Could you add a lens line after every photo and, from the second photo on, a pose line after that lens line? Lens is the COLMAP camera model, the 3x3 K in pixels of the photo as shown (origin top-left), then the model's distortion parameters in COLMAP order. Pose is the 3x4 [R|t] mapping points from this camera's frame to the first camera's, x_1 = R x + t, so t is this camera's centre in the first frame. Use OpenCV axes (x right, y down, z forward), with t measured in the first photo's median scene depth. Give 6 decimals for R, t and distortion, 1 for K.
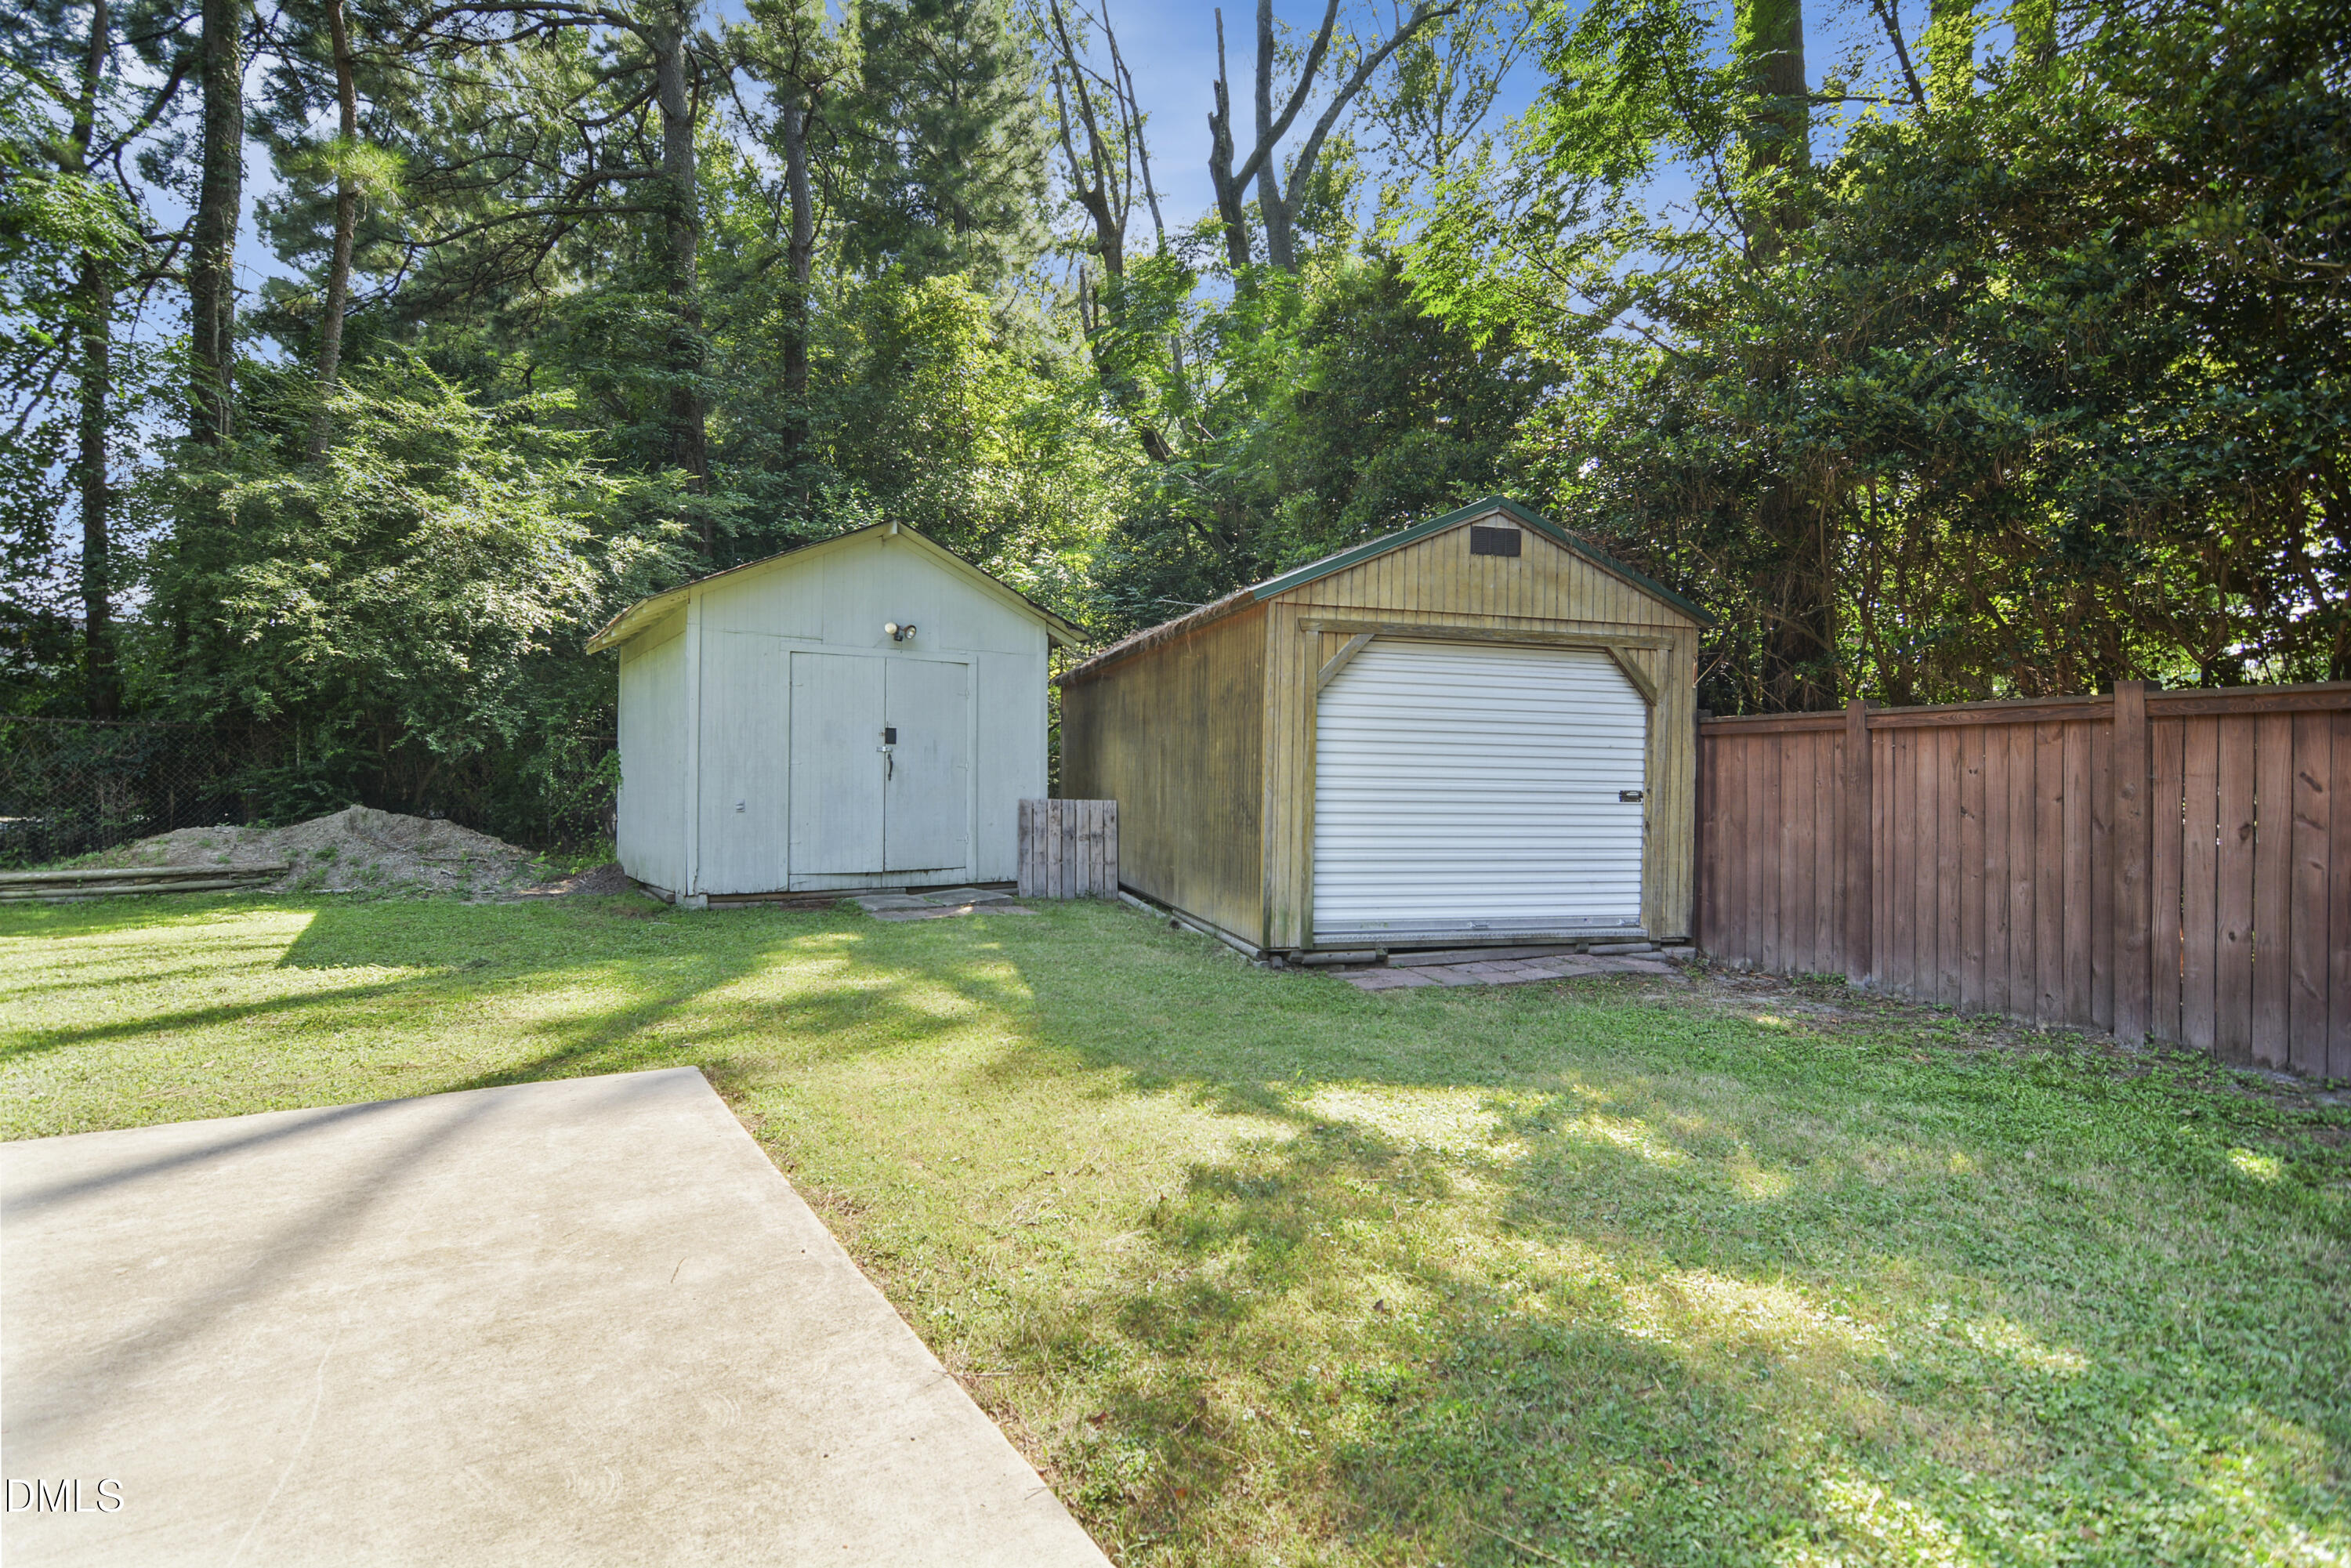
lens RADIAL K [[1150.7, 0, 1170.5], [0, 1150.7, 767.8], [0, 0, 1]] dist [-0.024250, 0.002300]
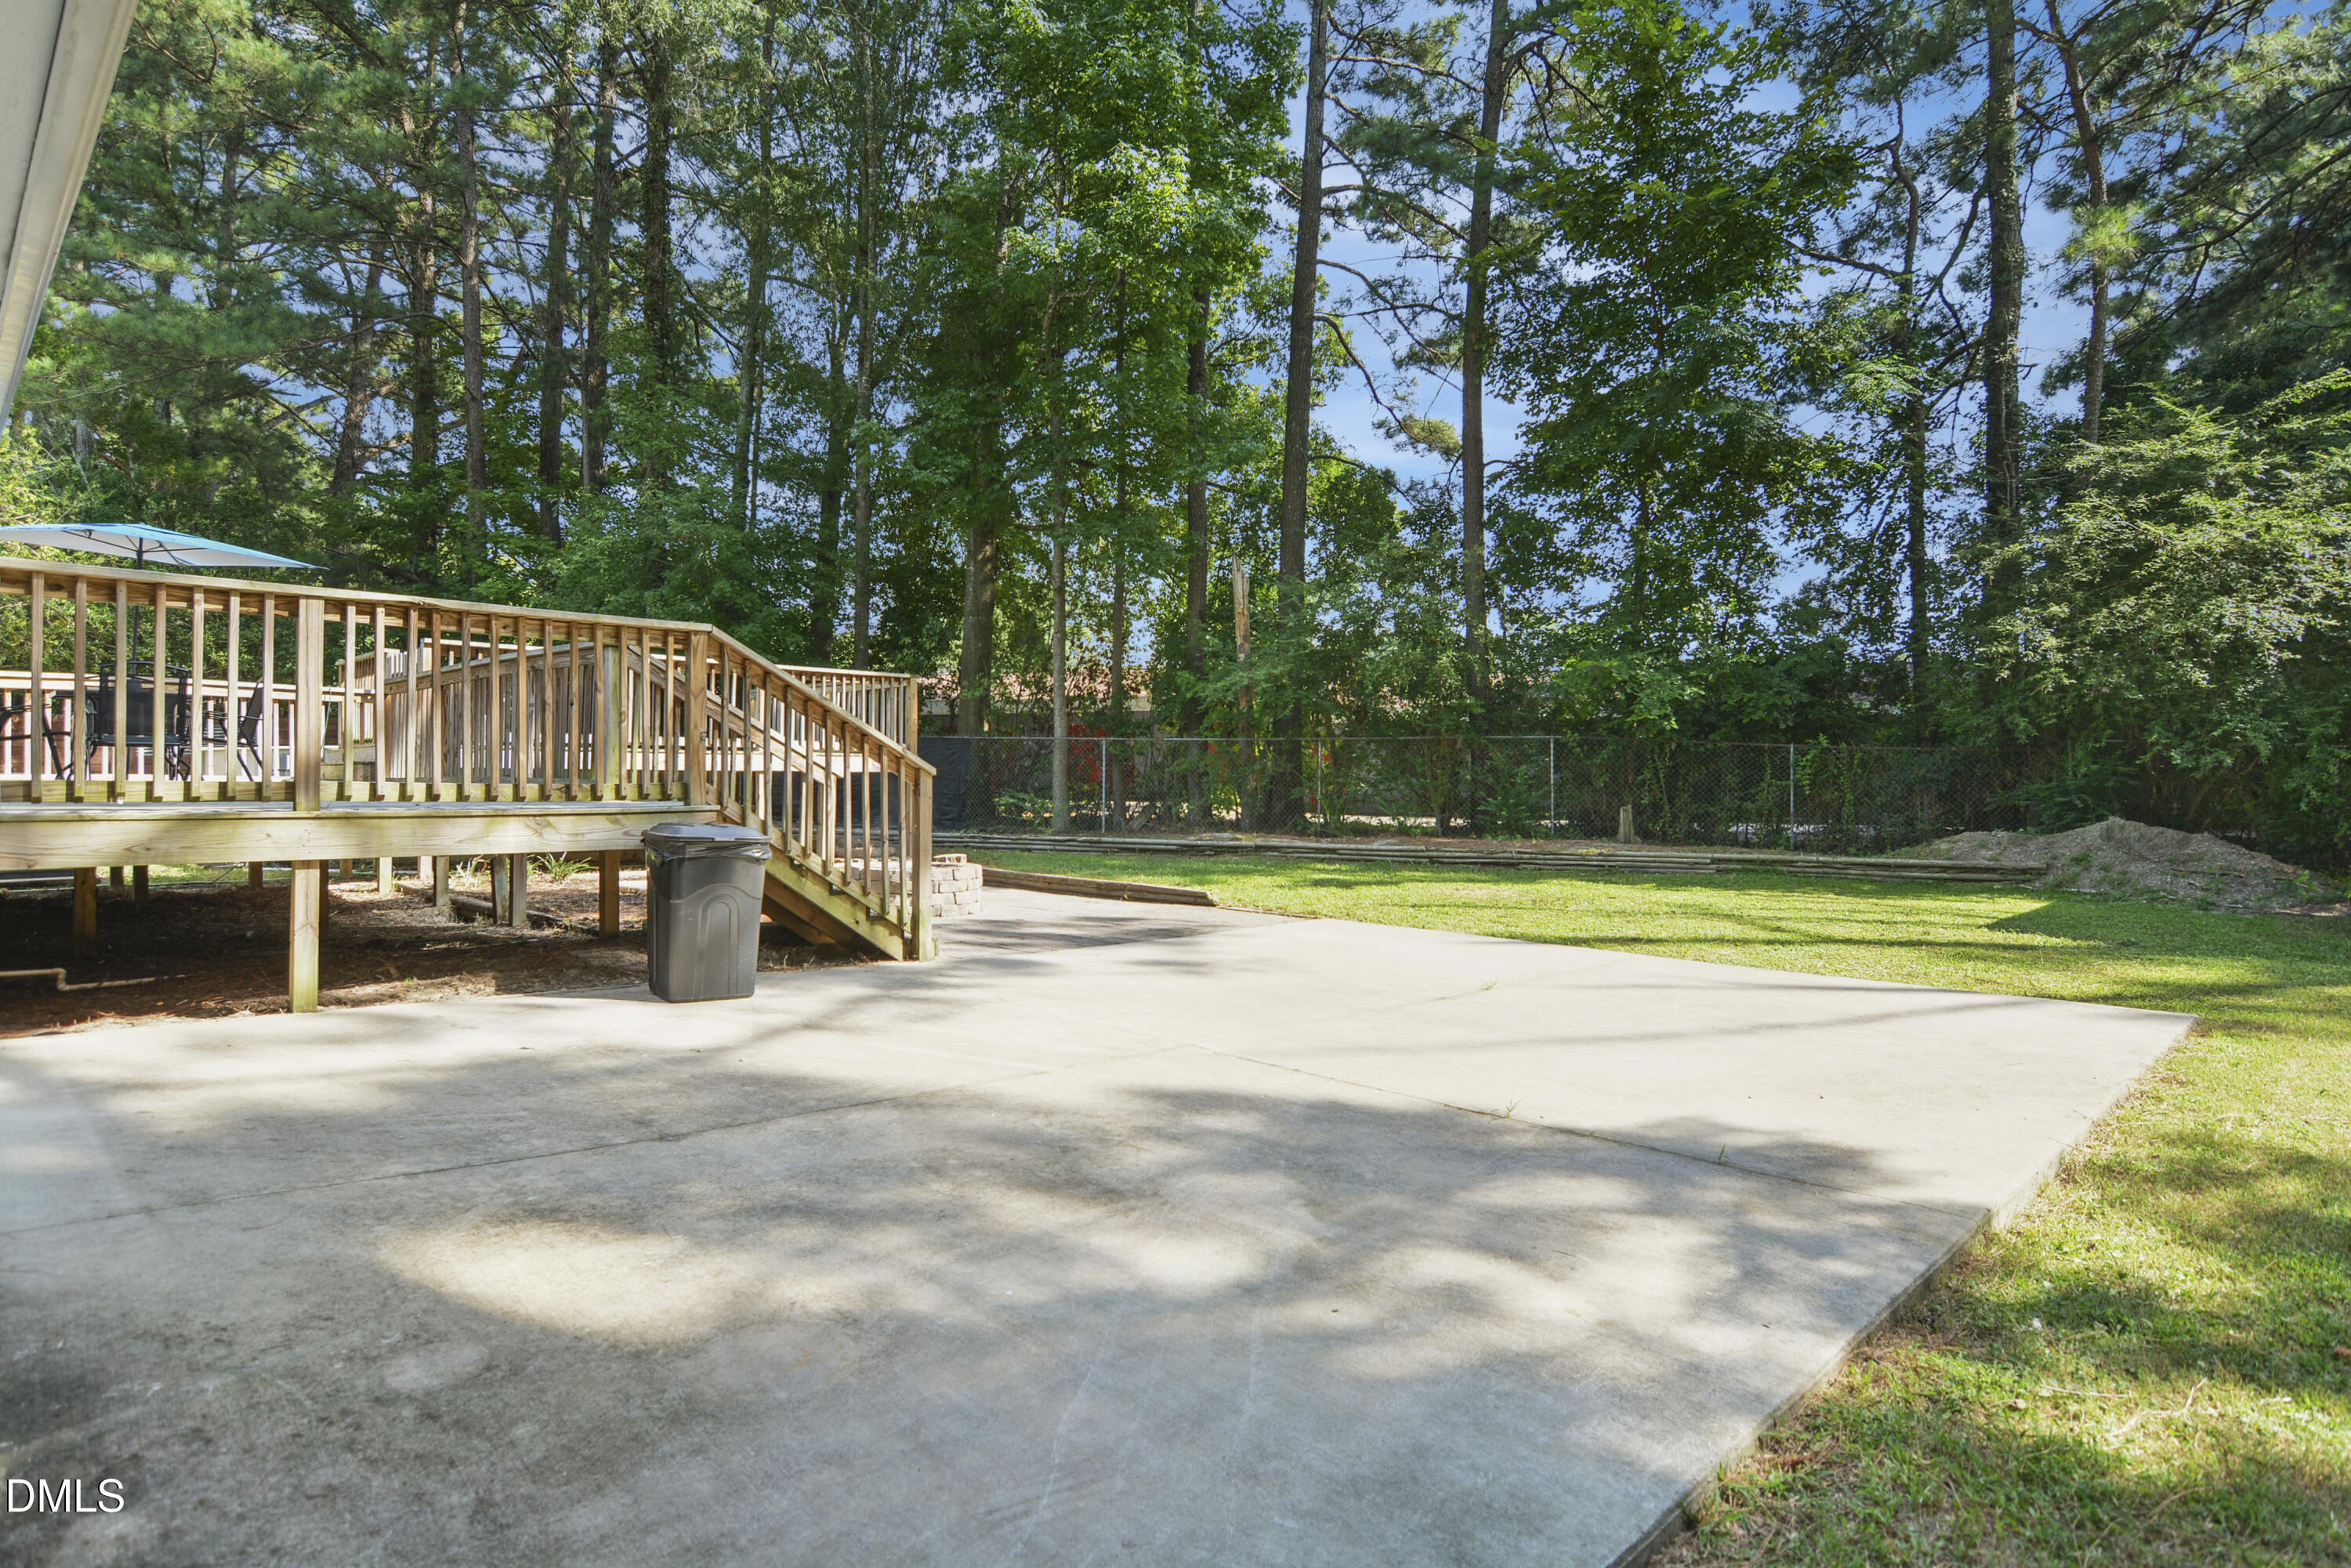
lens RADIAL K [[1232.1, 0, 1167.7], [0, 1232.1, 776.8], [0, 0, 1]] dist [-0.015970, 0.000759]
pose [[0.207683, -0.011440, -0.978129, 0.253306], [-0.002636, 0.999921, -0.012254, 0.011534], [0.978193, 0.005124, 0.207637, -0.137573]]
